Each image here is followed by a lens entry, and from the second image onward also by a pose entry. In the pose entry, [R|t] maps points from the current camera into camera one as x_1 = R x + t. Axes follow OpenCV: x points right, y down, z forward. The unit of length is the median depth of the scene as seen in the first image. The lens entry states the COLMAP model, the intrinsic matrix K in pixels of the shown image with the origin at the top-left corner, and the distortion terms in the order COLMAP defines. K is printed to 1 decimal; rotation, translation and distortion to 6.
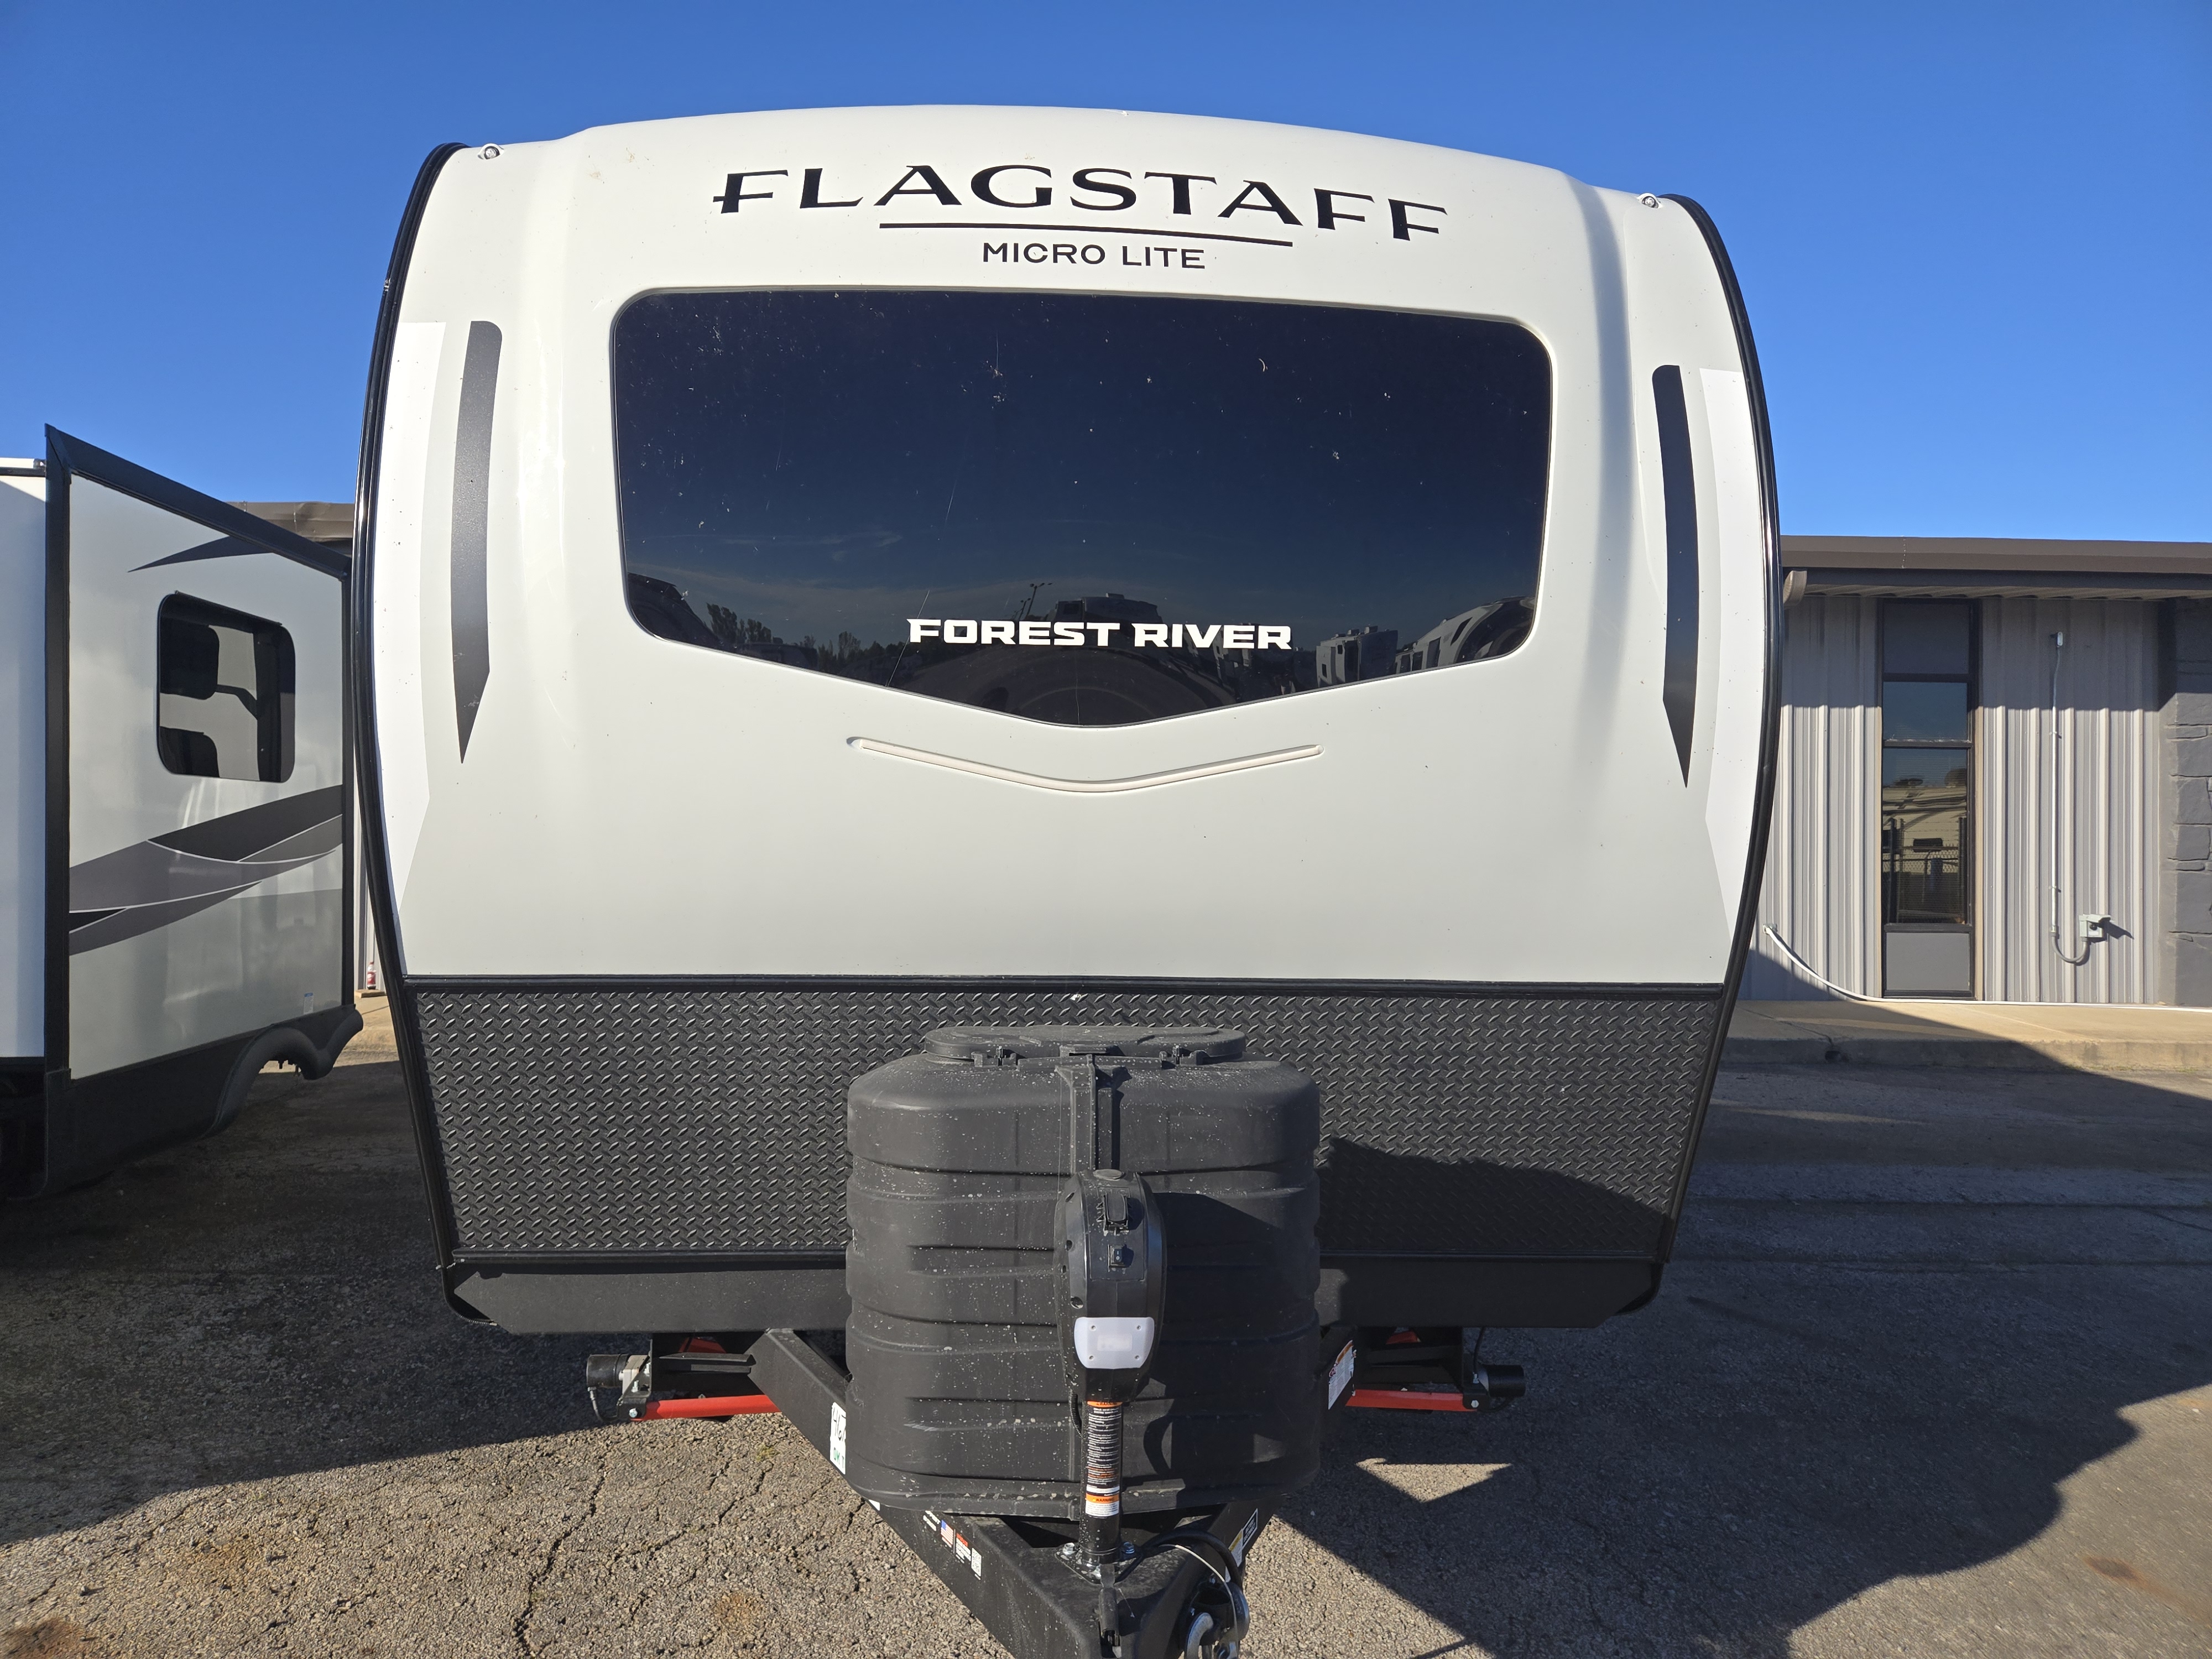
lens RADIAL K [[1465.0, 0, 1066.1], [0, 1465.0, 815.6], [0, 0, 1]] dist [0.055505, -0.030704]
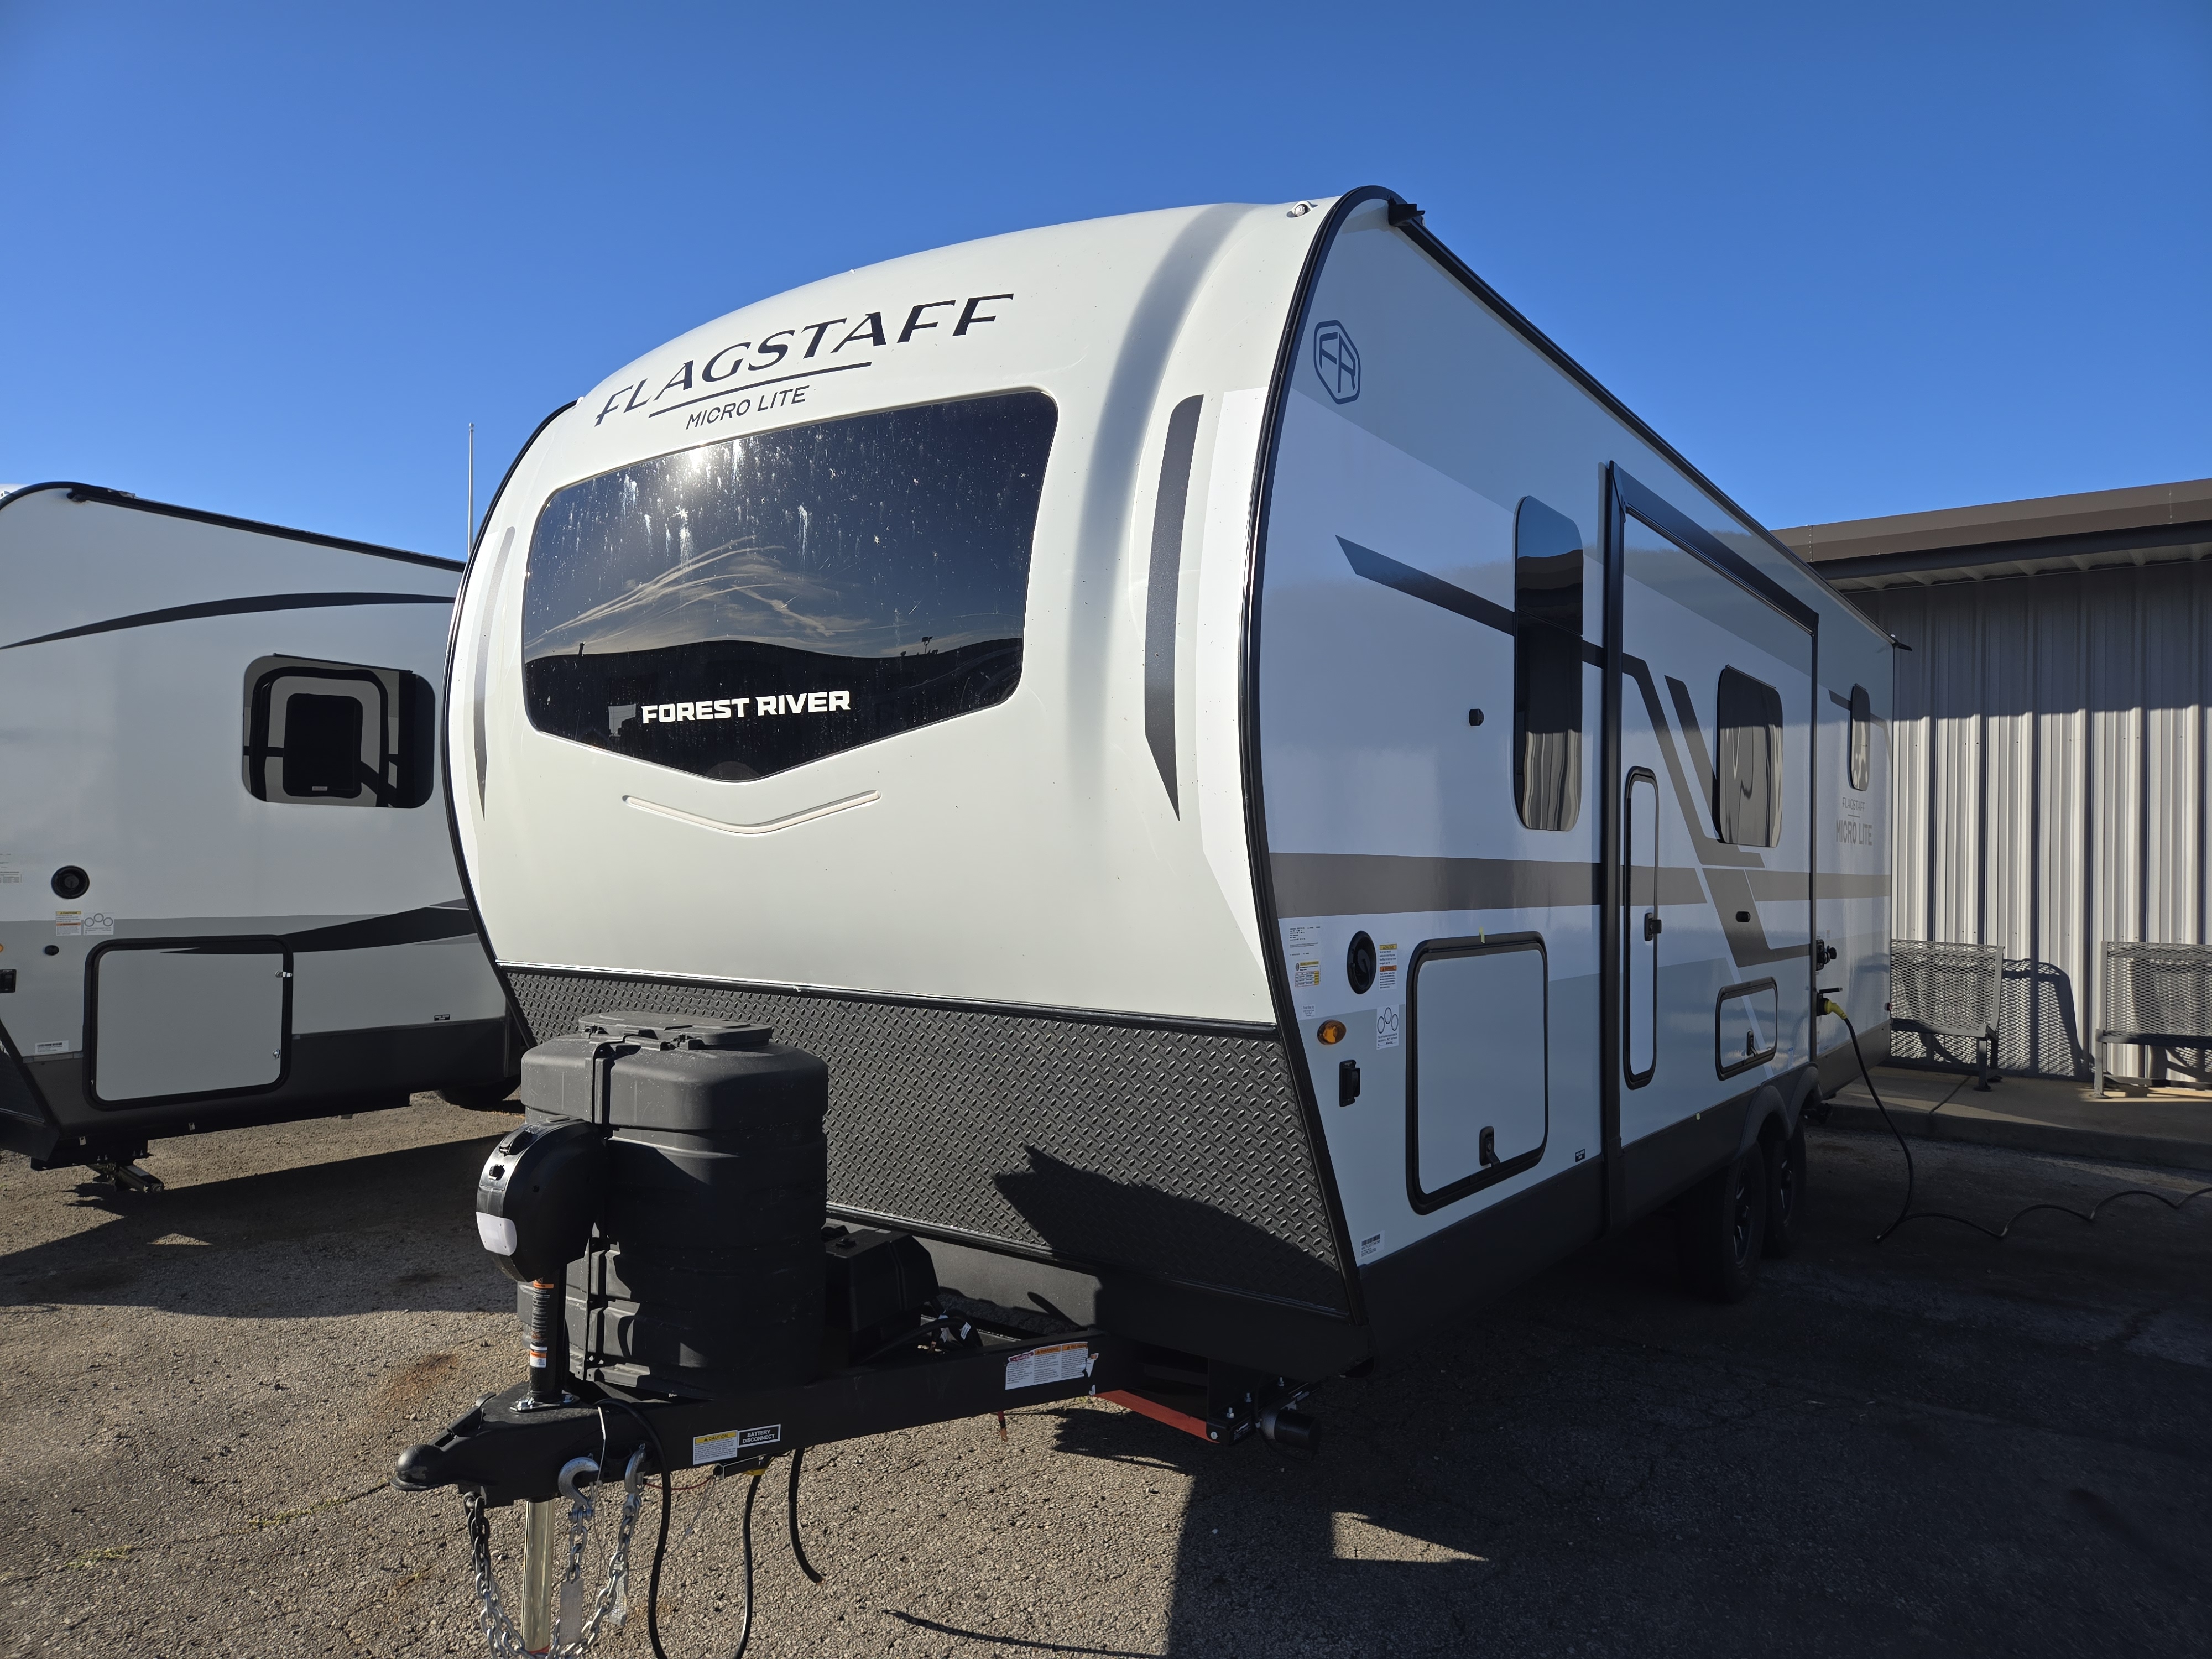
lens RADIAL K [[1457.2, 0, 1116.6], [0, 1457.2, 844.2], [0, 0, 1]] dist [0.070008, -0.067247]
pose [[0.785101, -0.009888, -0.619288, 1.027101], [0.003693, 0.999930, -0.011283, 0.008545], [0.619356, 0.006571, 0.785083, 0.209047]]
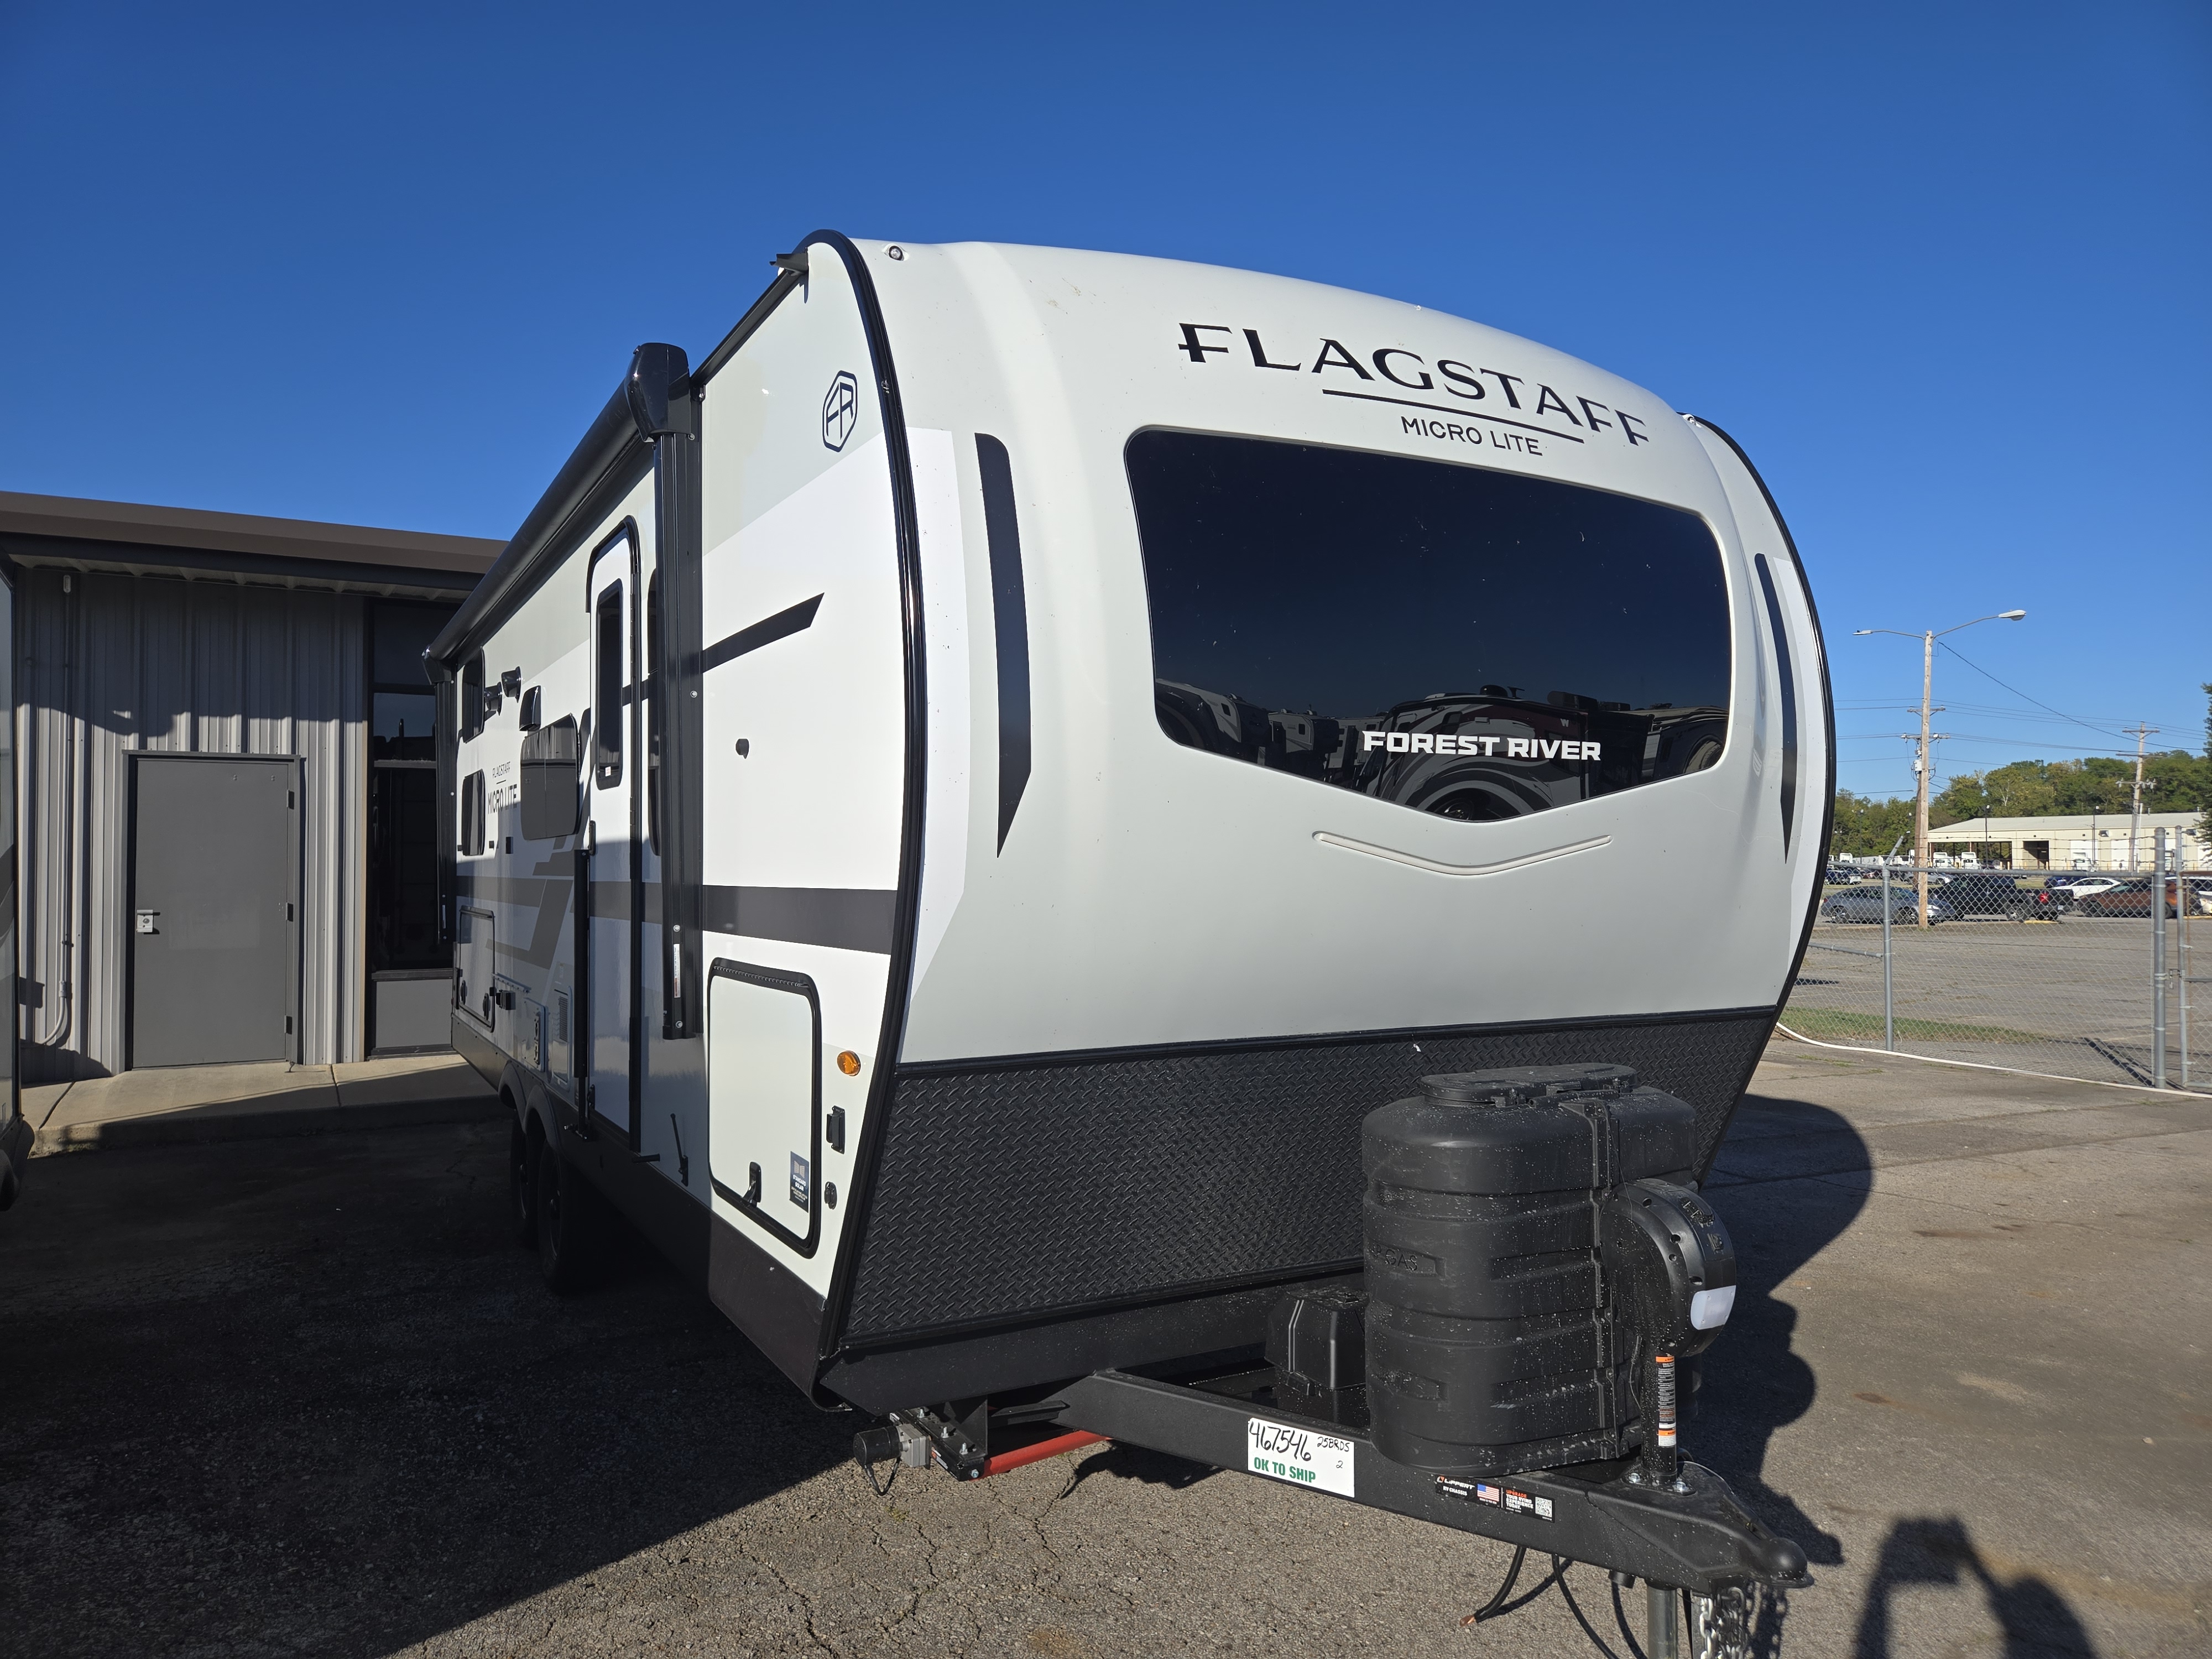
lens RADIAL K [[1486.9, 0, 1083.8], [0, 1486.9, 827.1], [0, 0, 1]] dist [0.062865, -0.048646]
pose [[0.904840, -0.002743, 0.425743, -0.790265], [0.006070, 0.999961, -0.006456, -0.048903], [-0.425709, 0.008426, 0.904821, 0.016391]]
